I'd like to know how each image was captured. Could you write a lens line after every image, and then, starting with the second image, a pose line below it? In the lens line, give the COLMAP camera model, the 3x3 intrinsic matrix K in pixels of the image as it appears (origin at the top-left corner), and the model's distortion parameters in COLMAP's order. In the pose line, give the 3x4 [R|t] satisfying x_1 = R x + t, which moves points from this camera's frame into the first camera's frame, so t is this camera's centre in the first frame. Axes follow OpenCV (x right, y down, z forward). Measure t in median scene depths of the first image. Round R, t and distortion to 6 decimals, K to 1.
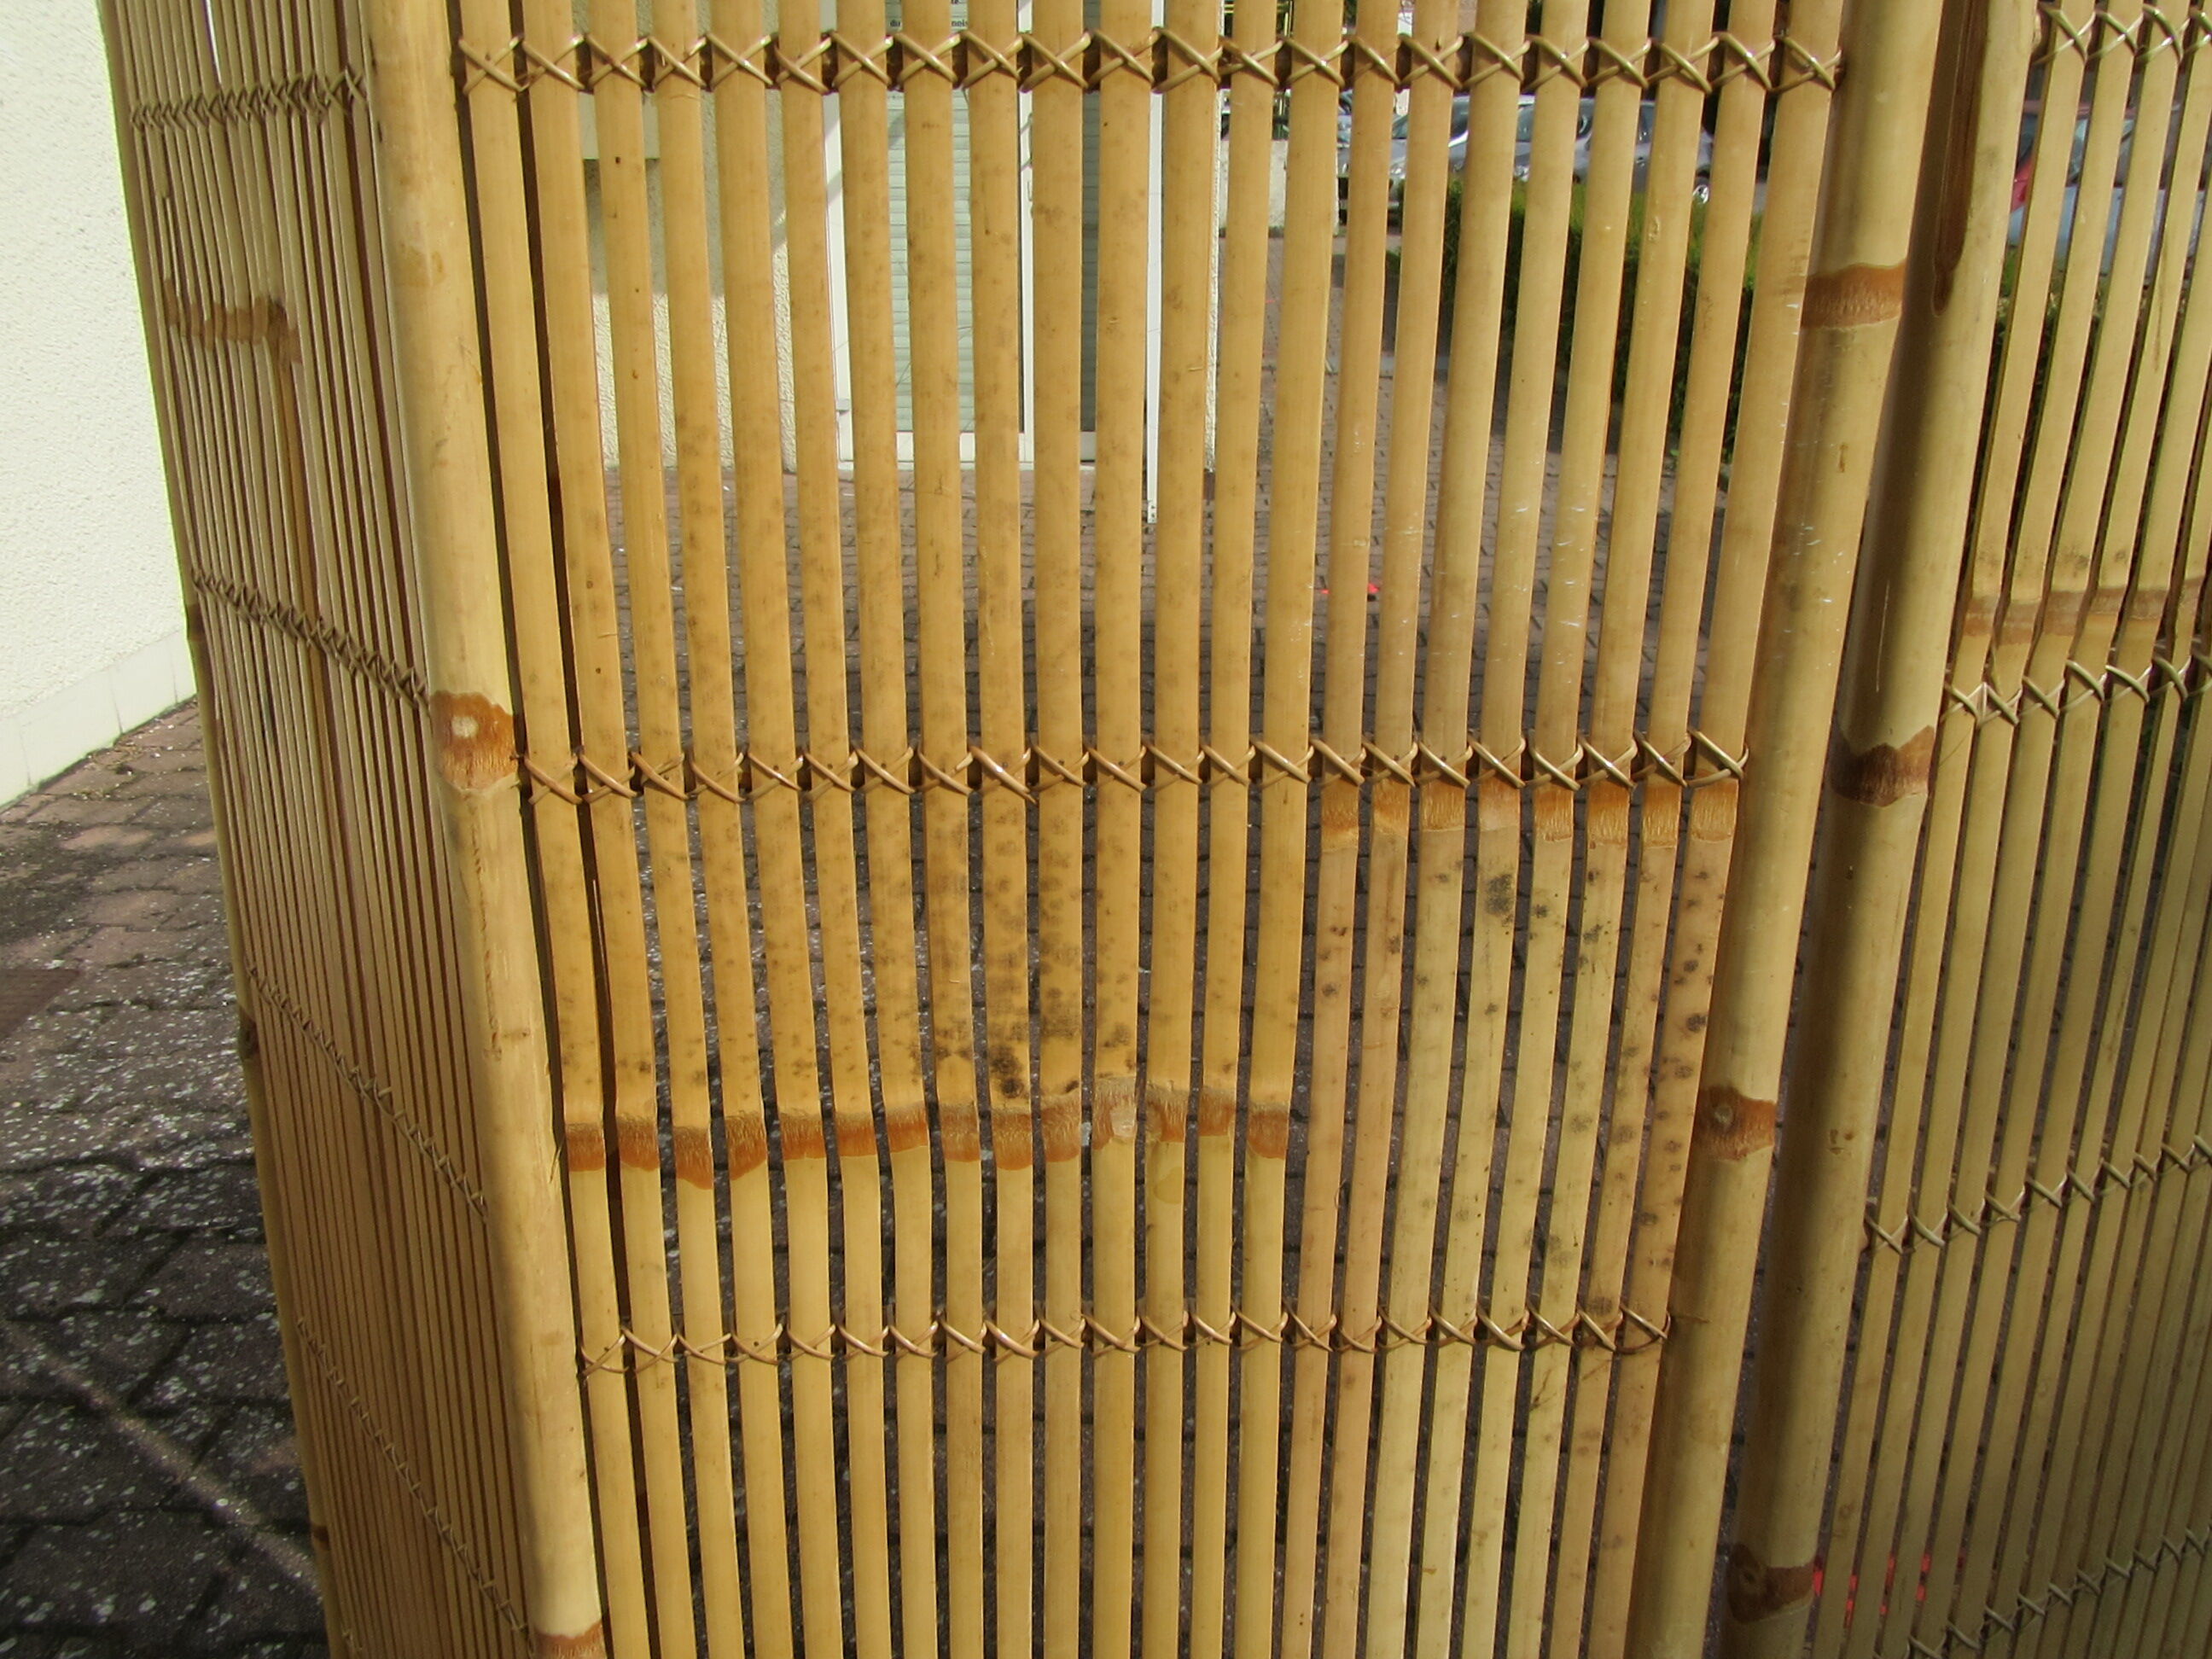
lens RADIAL K [[1853.9, 0, 1120.9], [0, 1853.9, 838.0], [0, 0, 1]] dist [-0.003477, -0.008571]
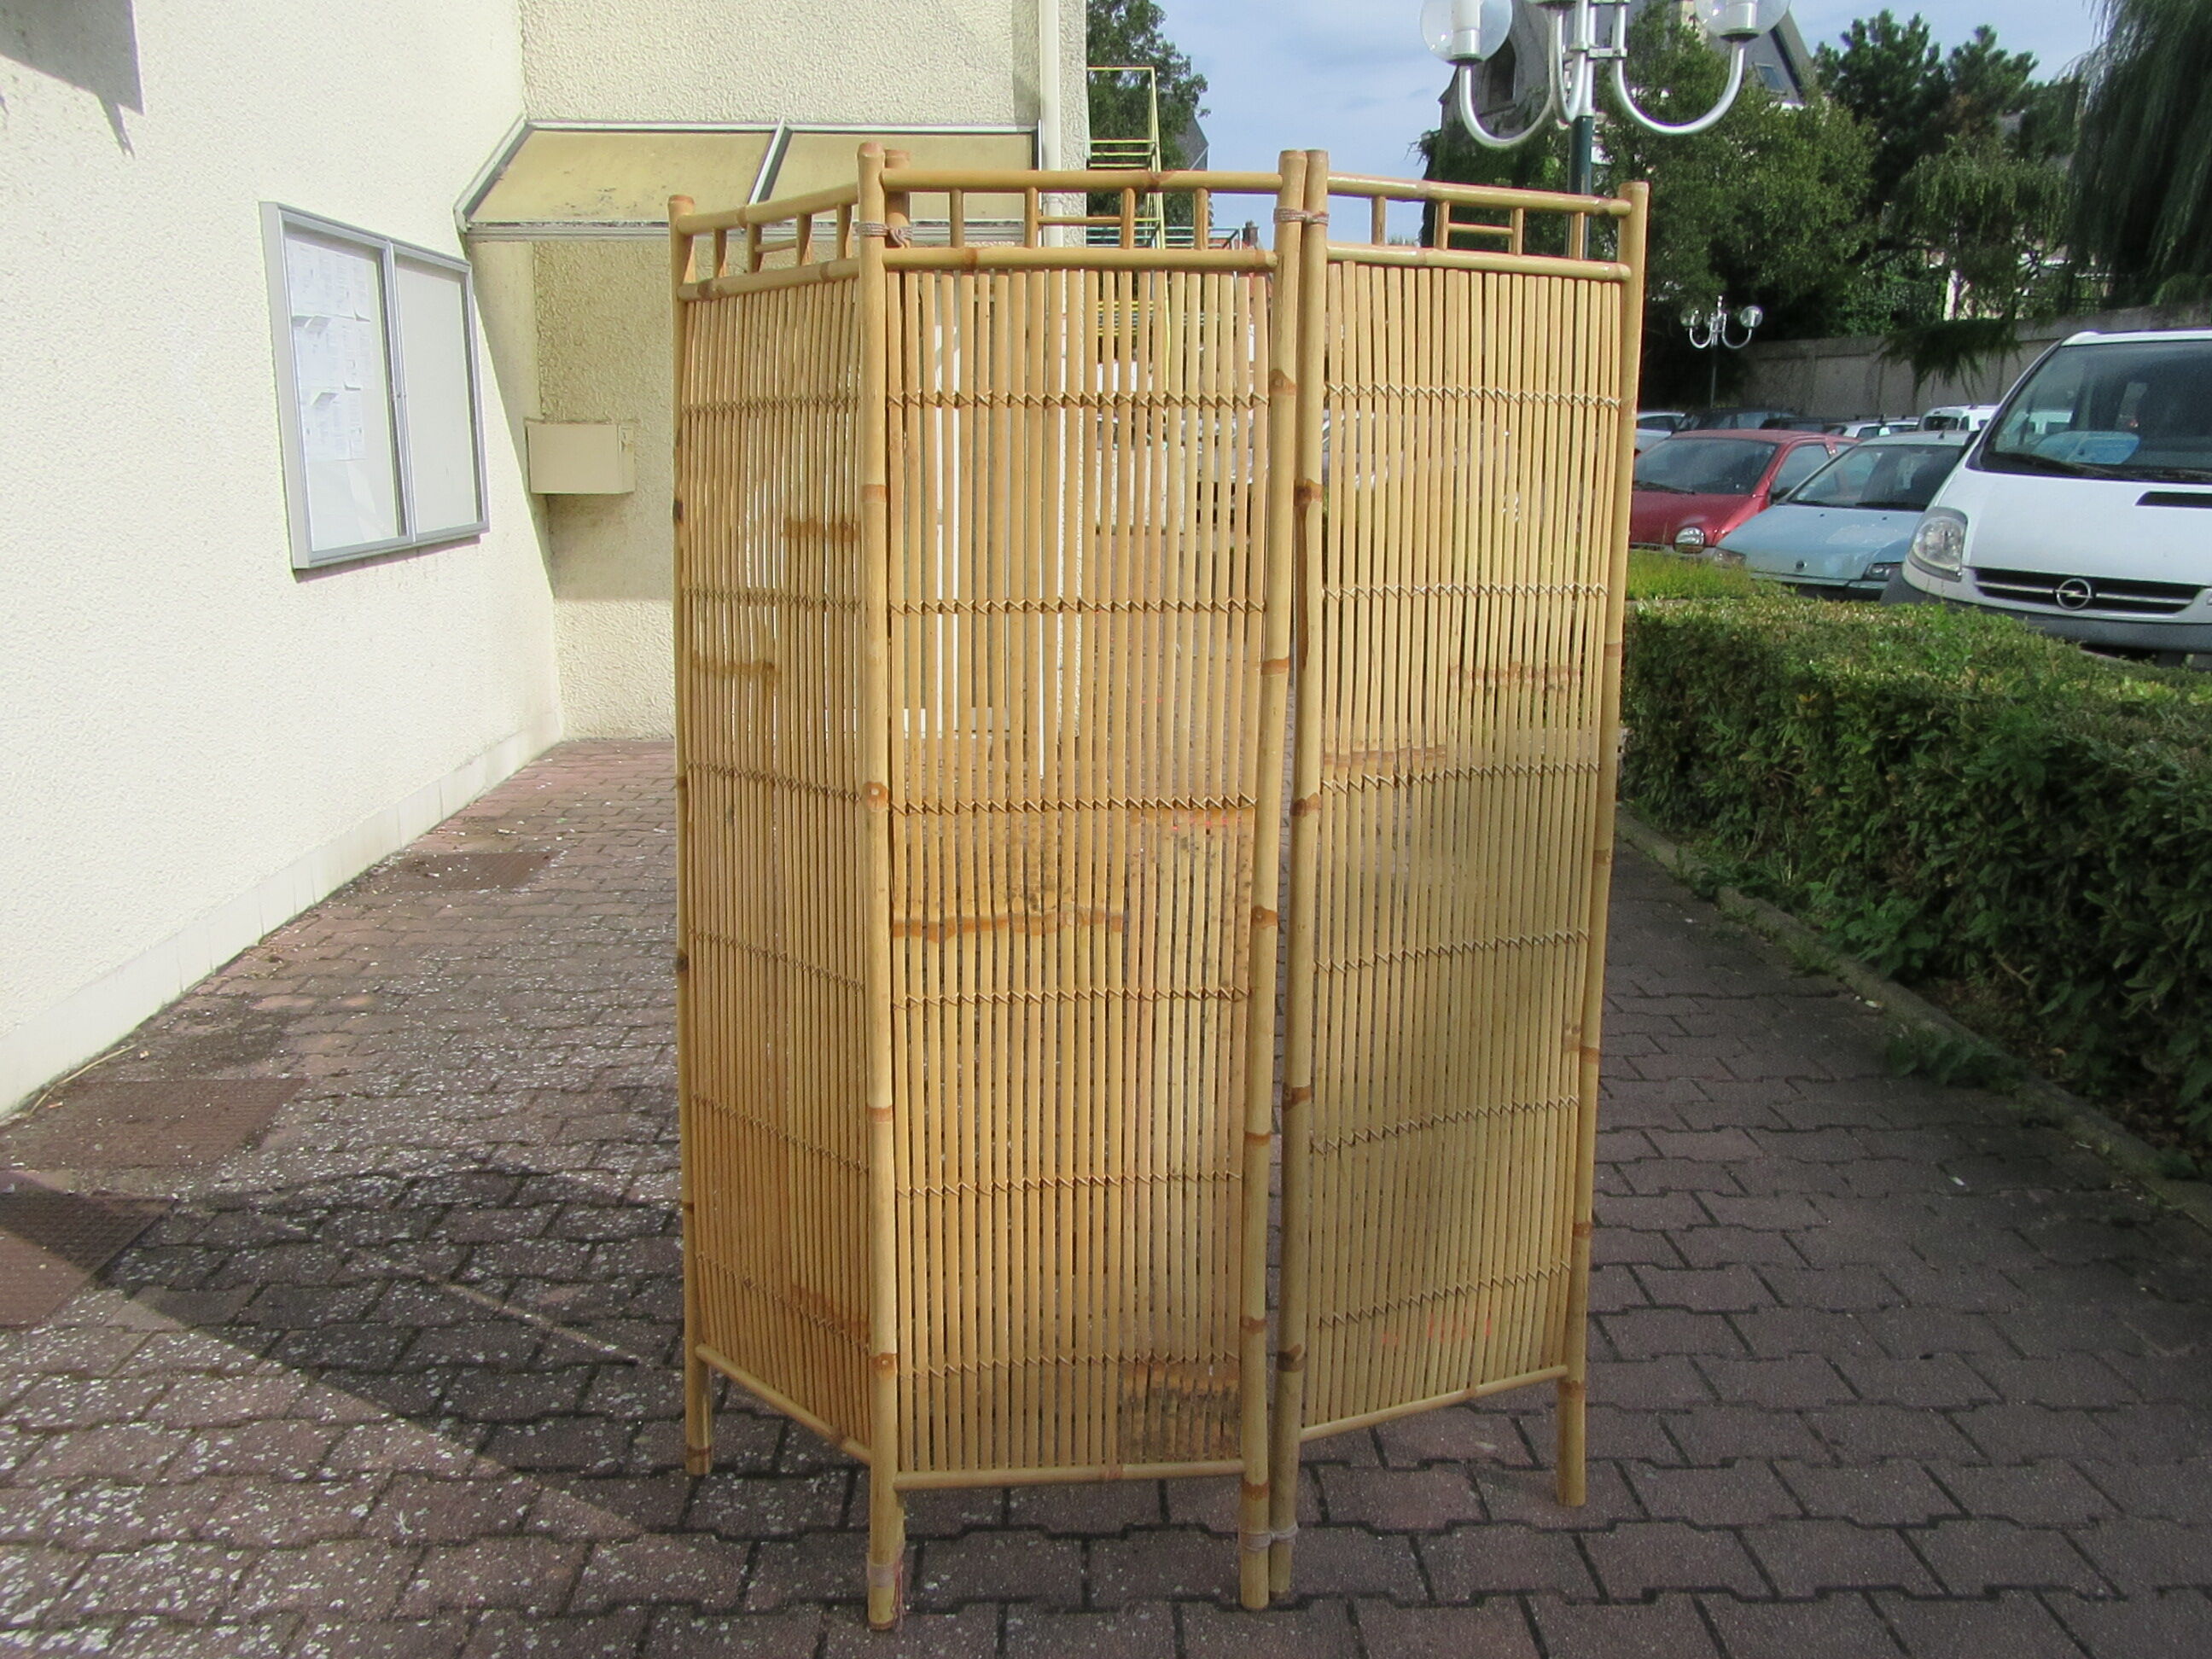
lens RADIAL K [[1853.9, 0, 1120.9], [0, 1853.9, 838.0], [0, 0, 1]] dist [-0.003477, -0.008571]
pose [[0.997508, -0.010315, 0.069798, -0.124770], [0.020390, 0.989190, -0.145212, 0.452331], [-0.067545, 0.146274, 0.986935, -2.033552]]
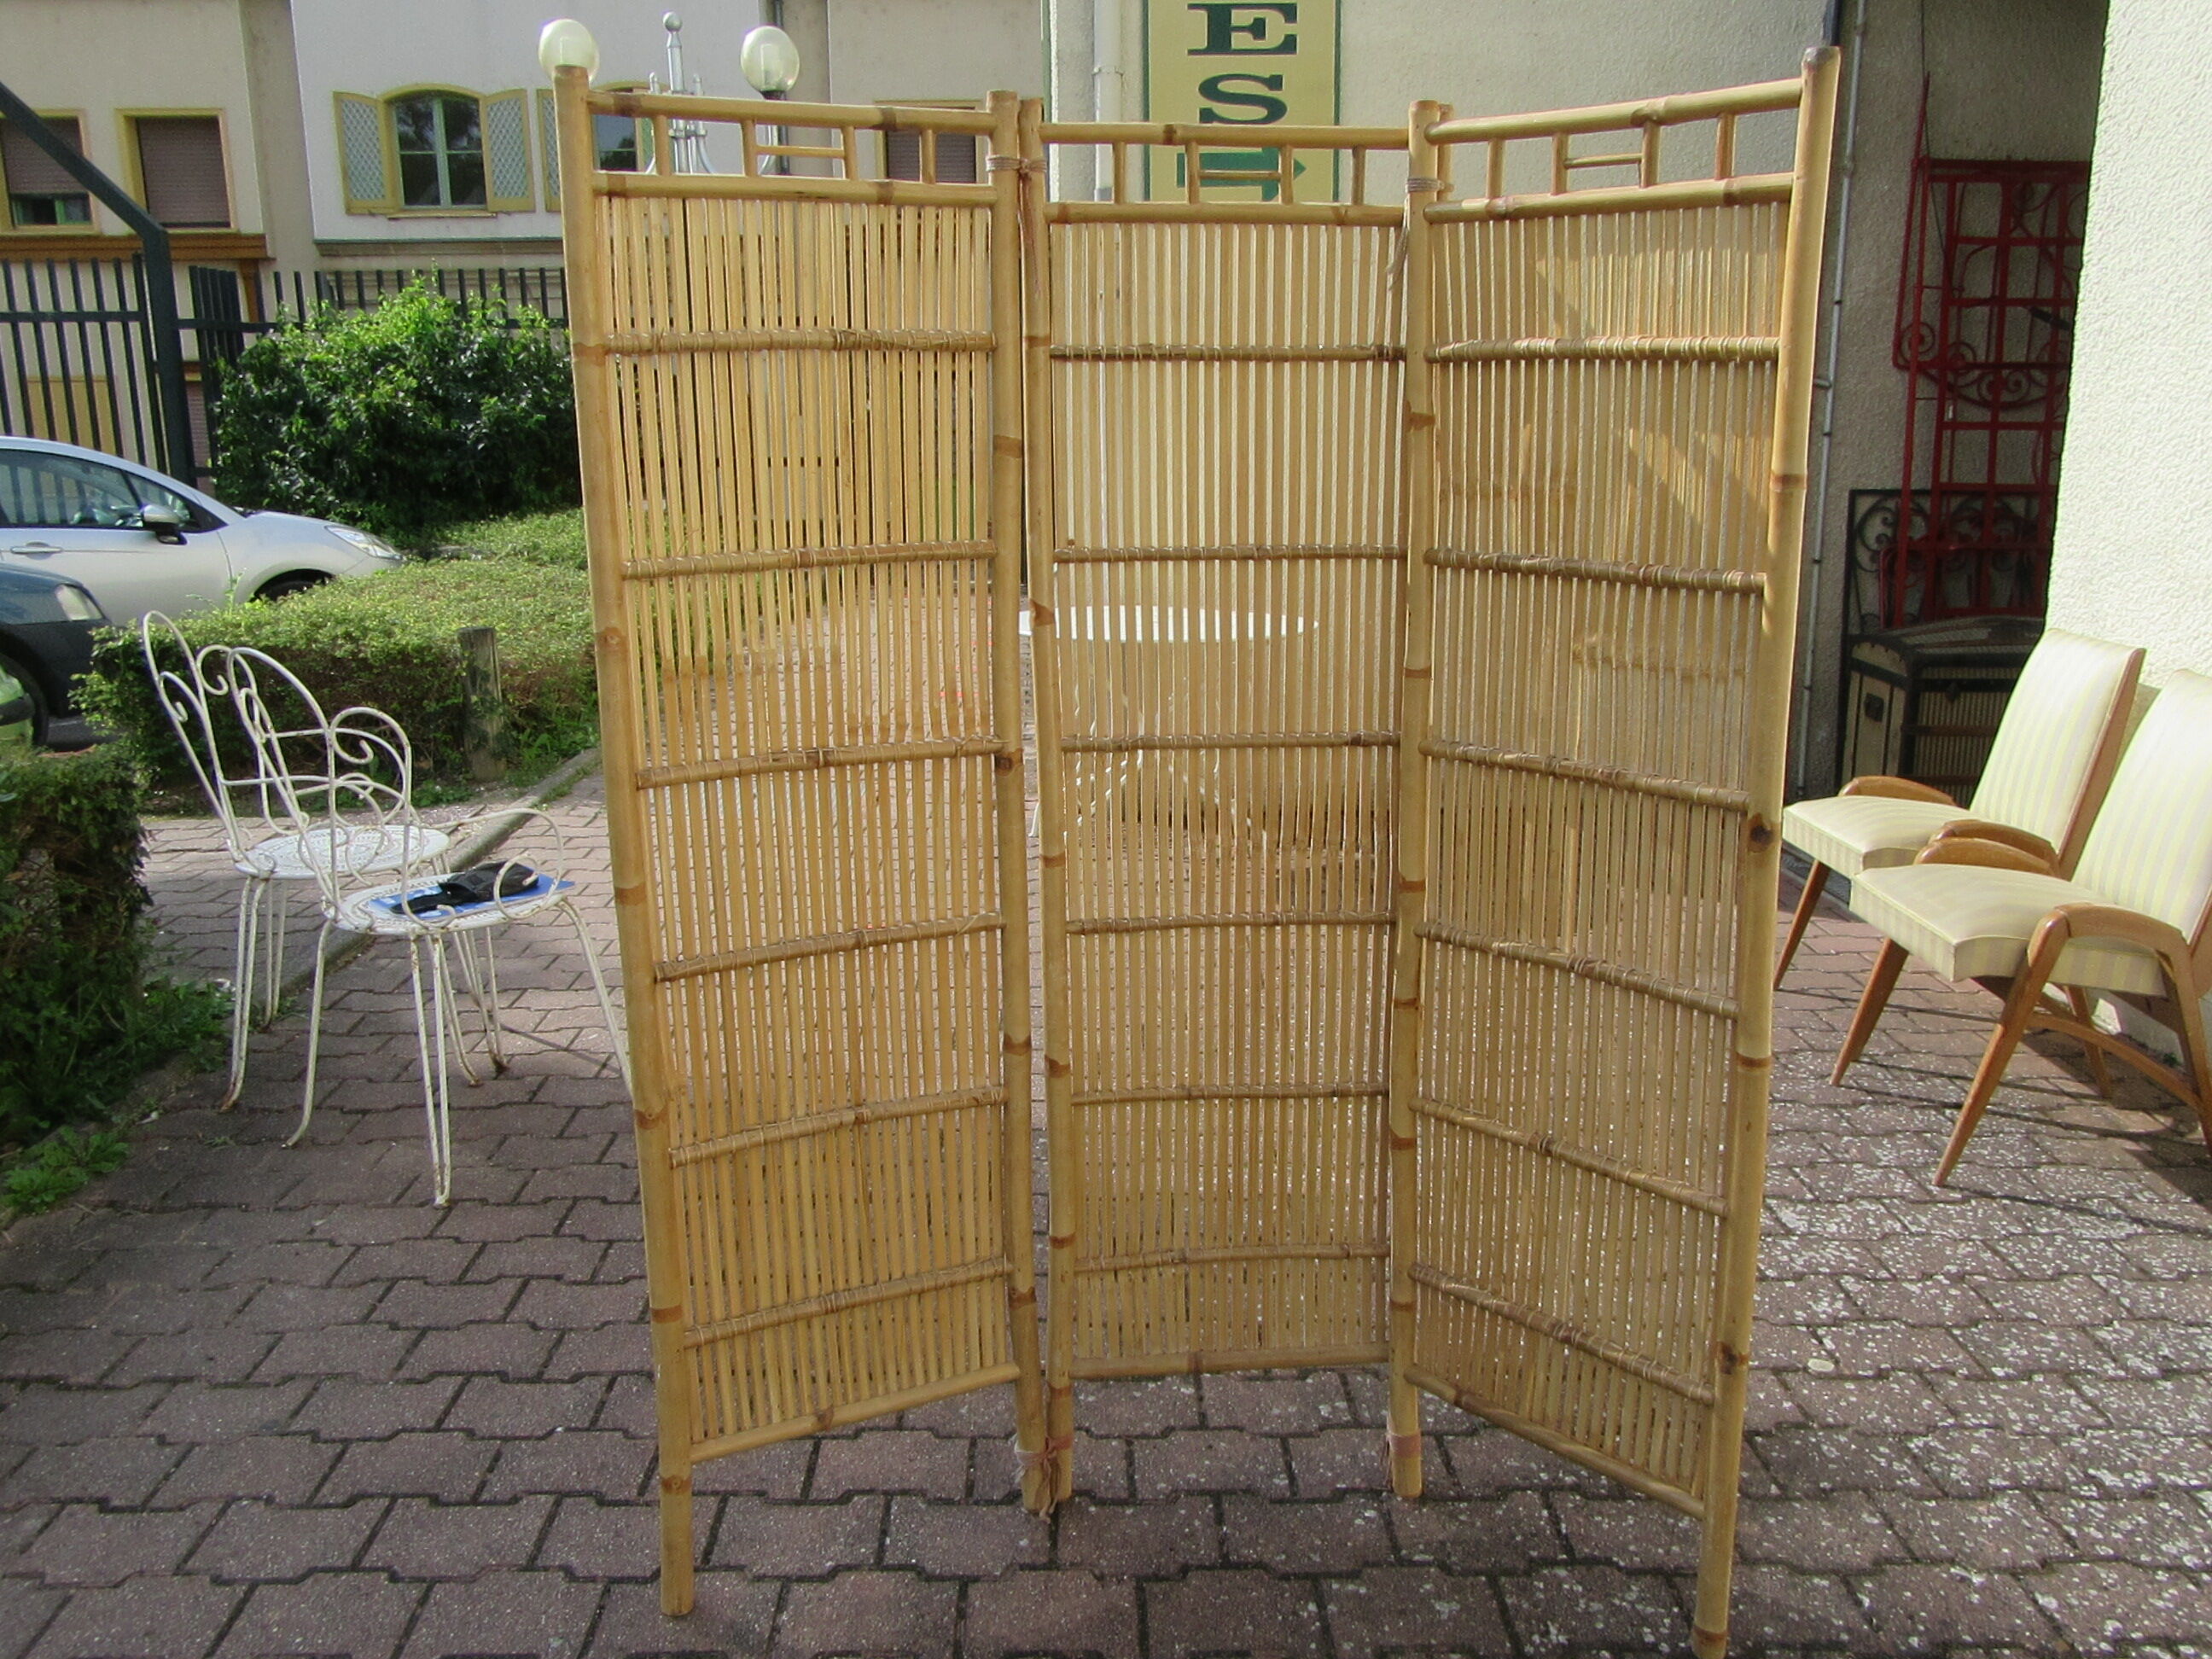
lens RADIAL K [[1853.9, 0, 1120.9], [0, 1853.9, 838.0], [0, 0, 1]] dist [-0.003477, -0.008571]
pose [[-0.997392, 0.023309, -0.068309, 0.395033], [-0.019075, 0.827643, 0.560931, -1.560832], [0.069610, 0.560771, -0.825040, 3.338826]]
